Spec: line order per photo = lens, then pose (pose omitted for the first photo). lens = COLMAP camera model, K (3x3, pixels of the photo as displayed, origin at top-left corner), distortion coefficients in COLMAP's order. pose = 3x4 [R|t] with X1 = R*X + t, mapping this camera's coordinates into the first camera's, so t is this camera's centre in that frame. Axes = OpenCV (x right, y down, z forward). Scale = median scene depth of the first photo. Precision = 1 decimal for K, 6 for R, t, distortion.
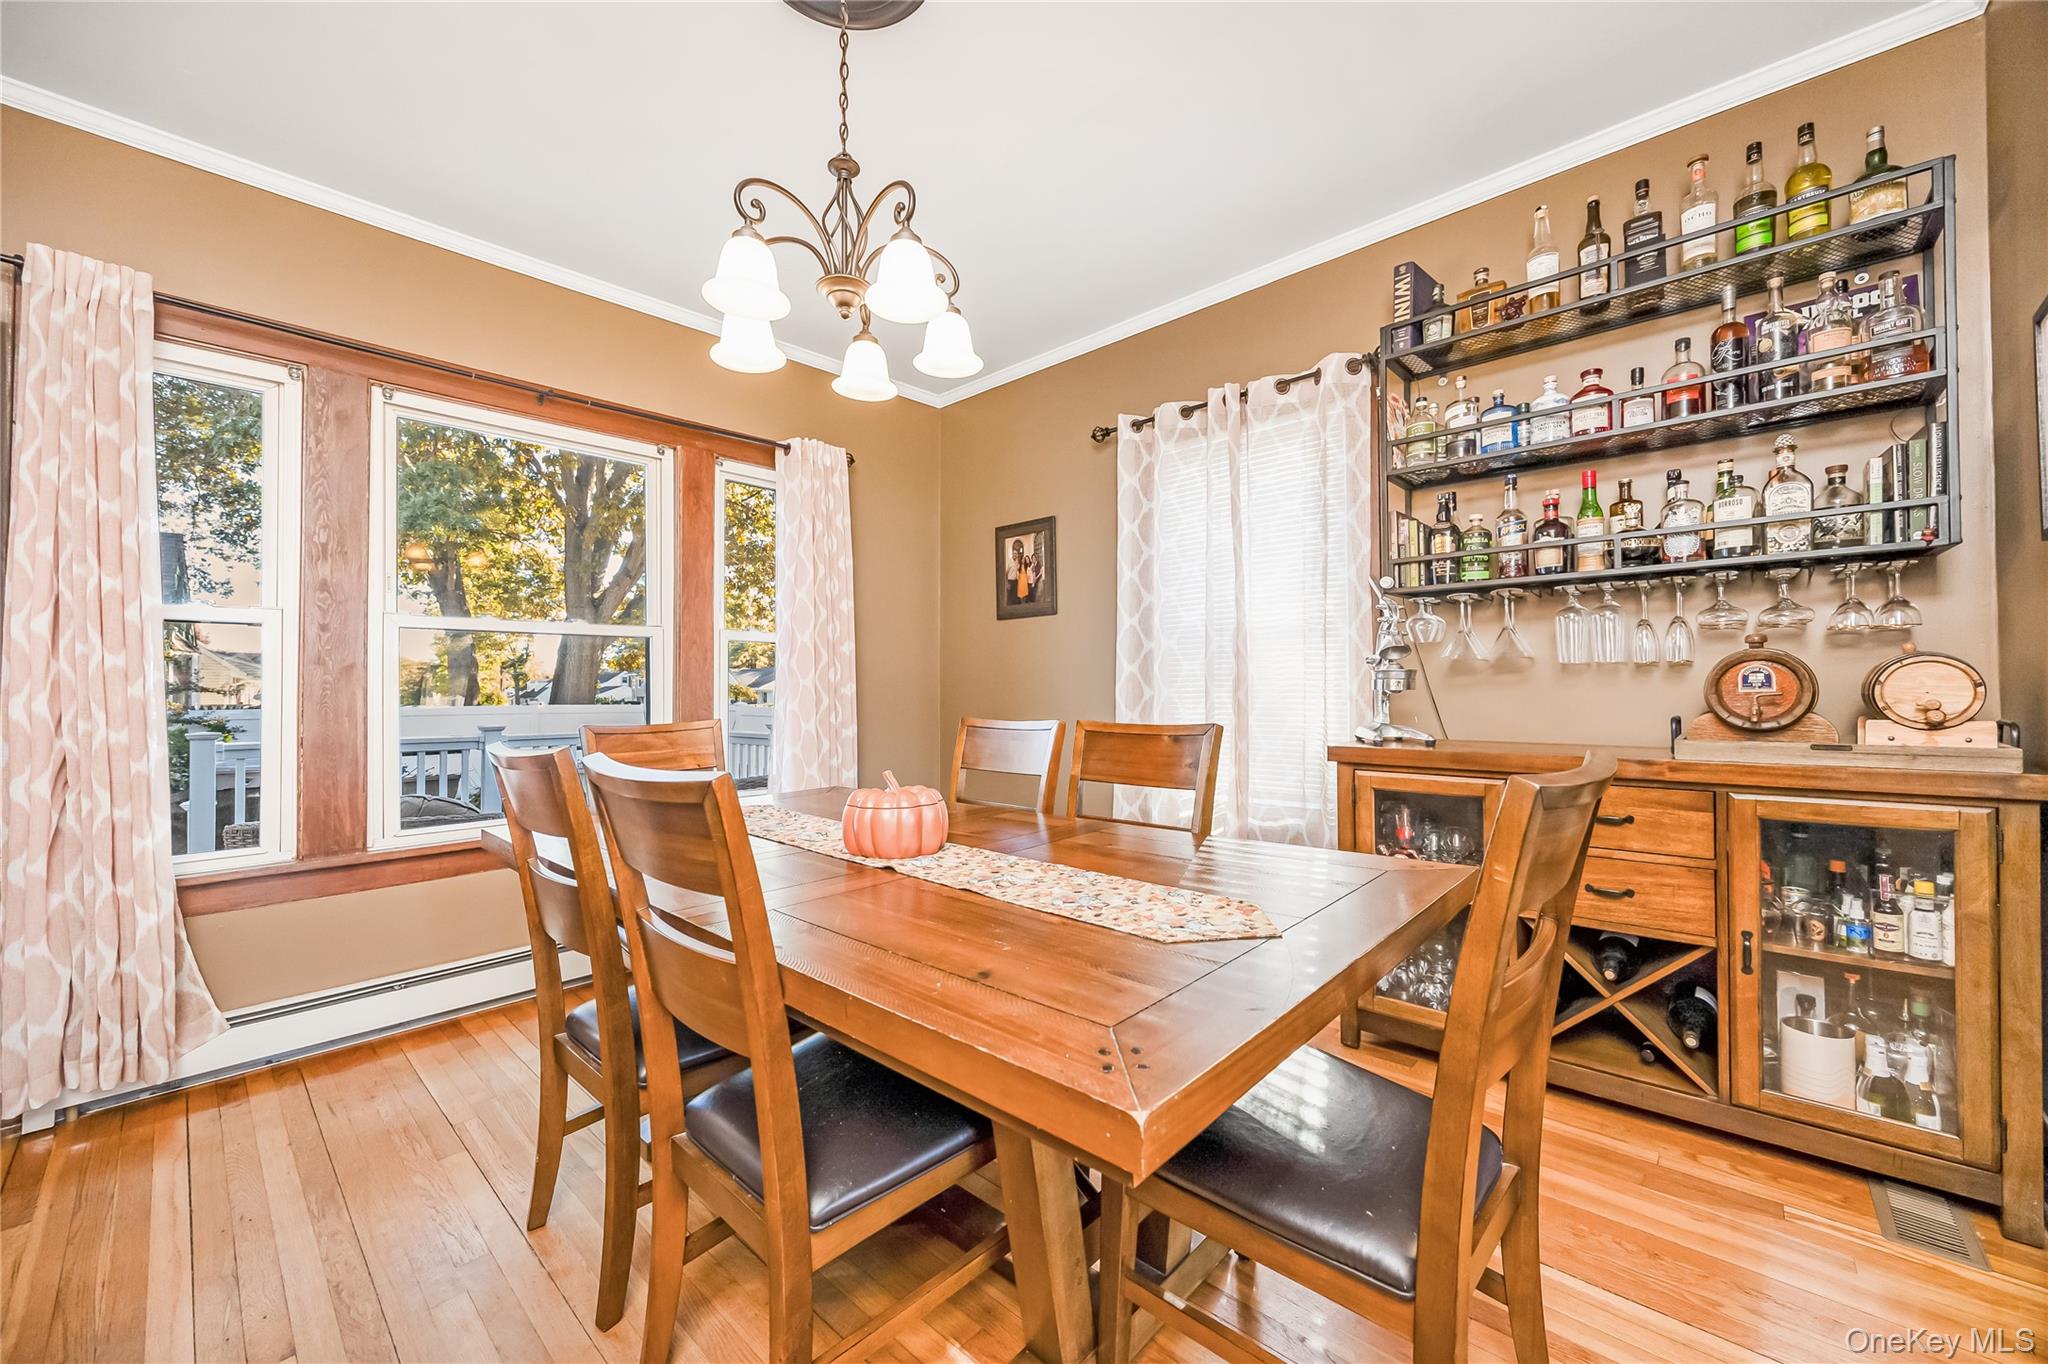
lens RADIAL K [[780.6, 0, 1027.9], [0, 780.6, 659.7], [0, 0, 1]] dist [-0.001270, -0.000019]
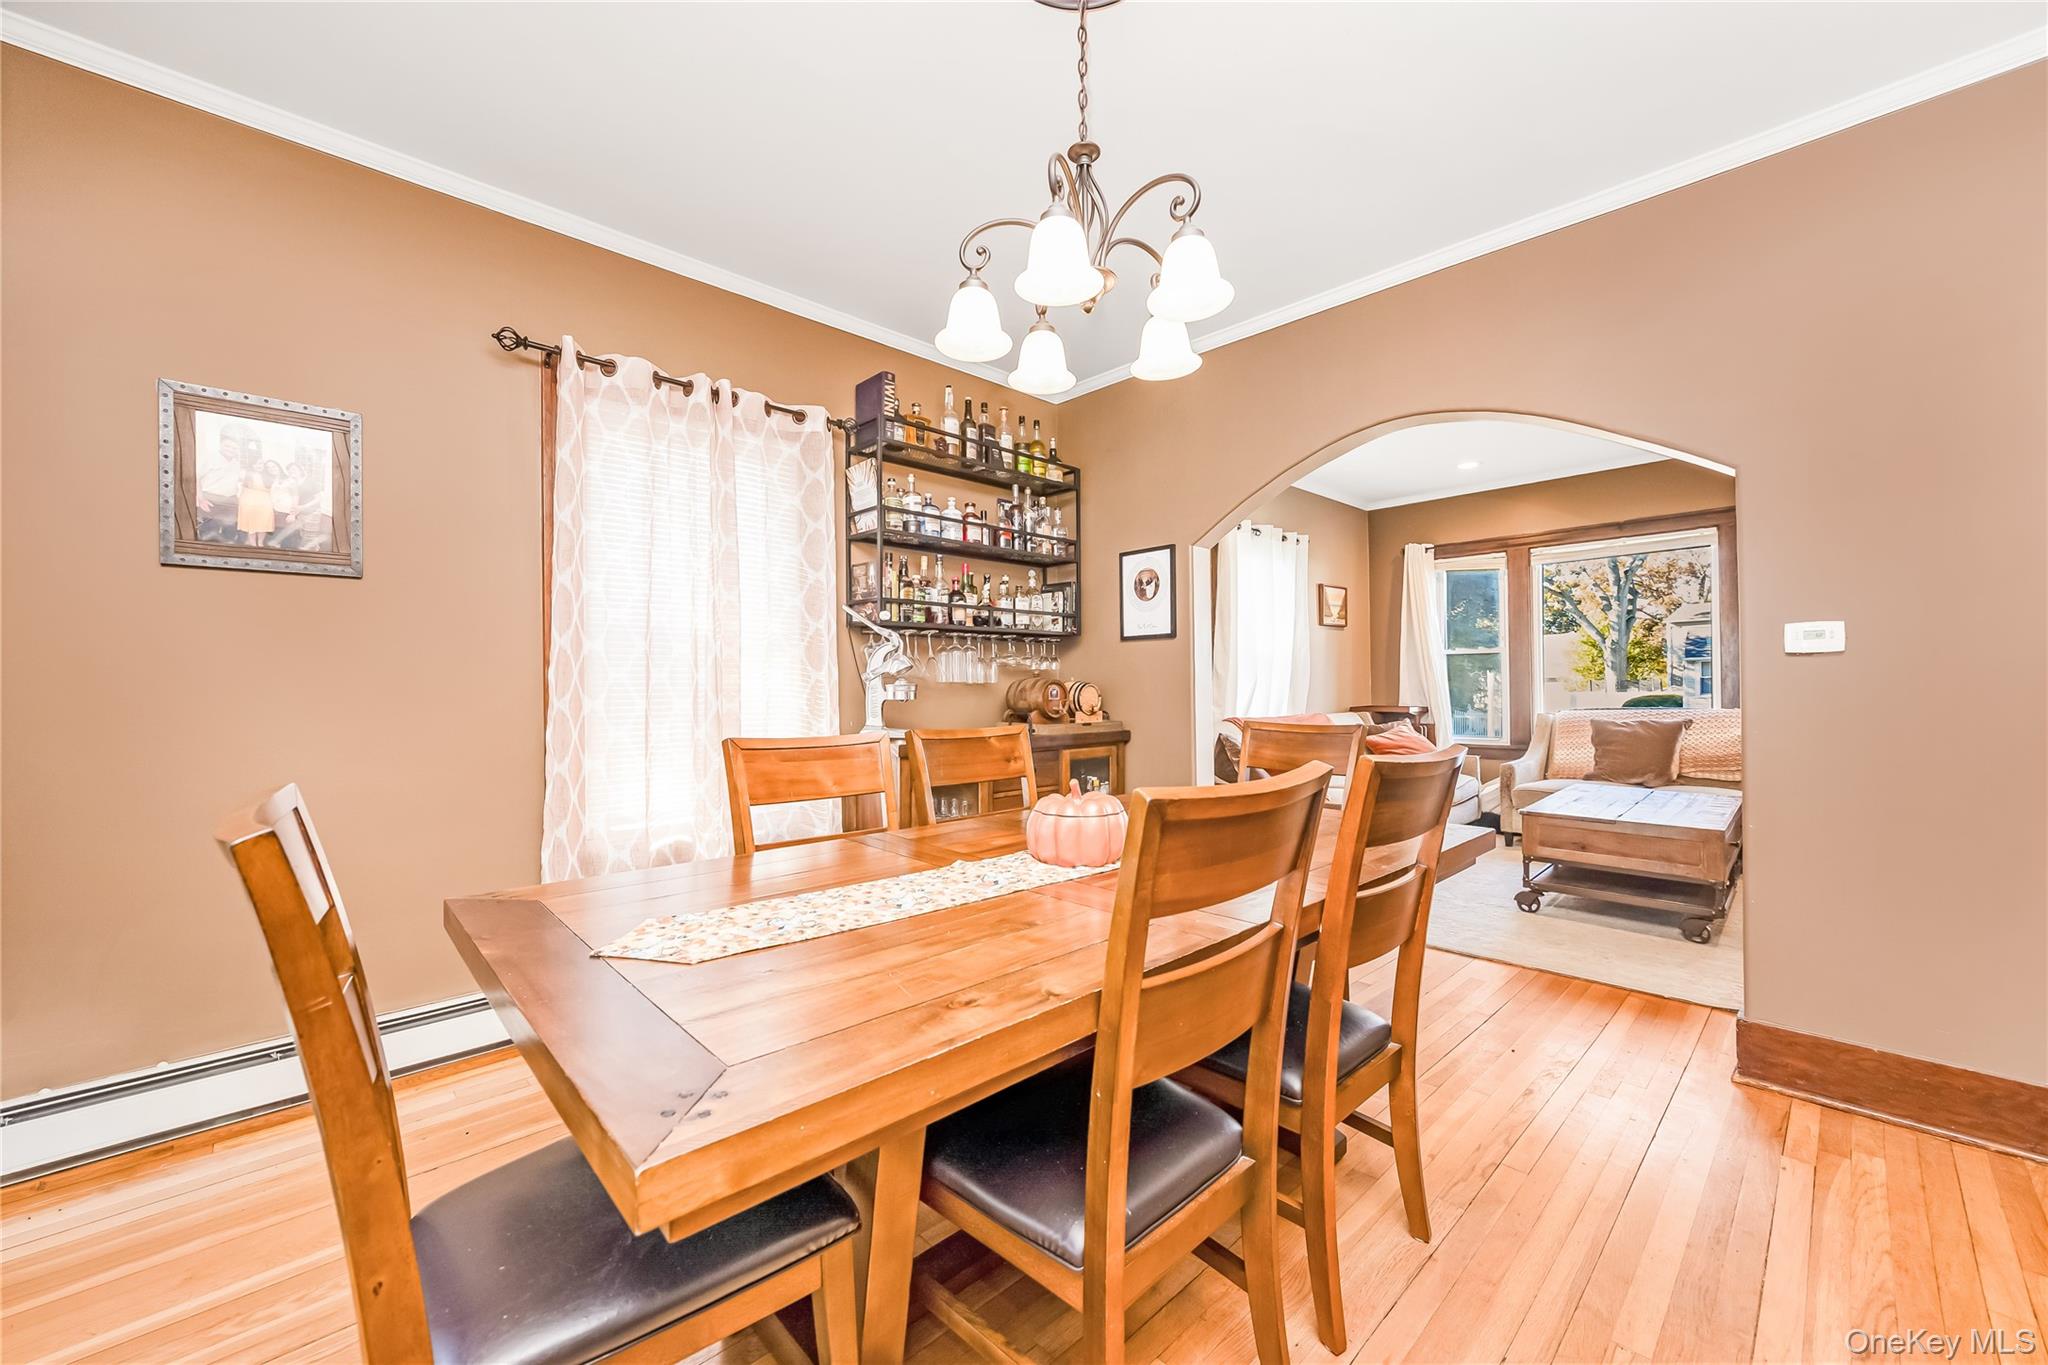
lens RADIAL K [[804.4, 0, 1029.0], [0, 804.4, 683.5], [0, 0, 1]] dist [-0.004882, 0.000074]
pose [[0.075071, 0.020020, 0.996977, -0.922327], [-0.032672, 0.999311, -0.017607, 0.032931], [-0.996643, -0.031252, 0.075673, 0.718181]]
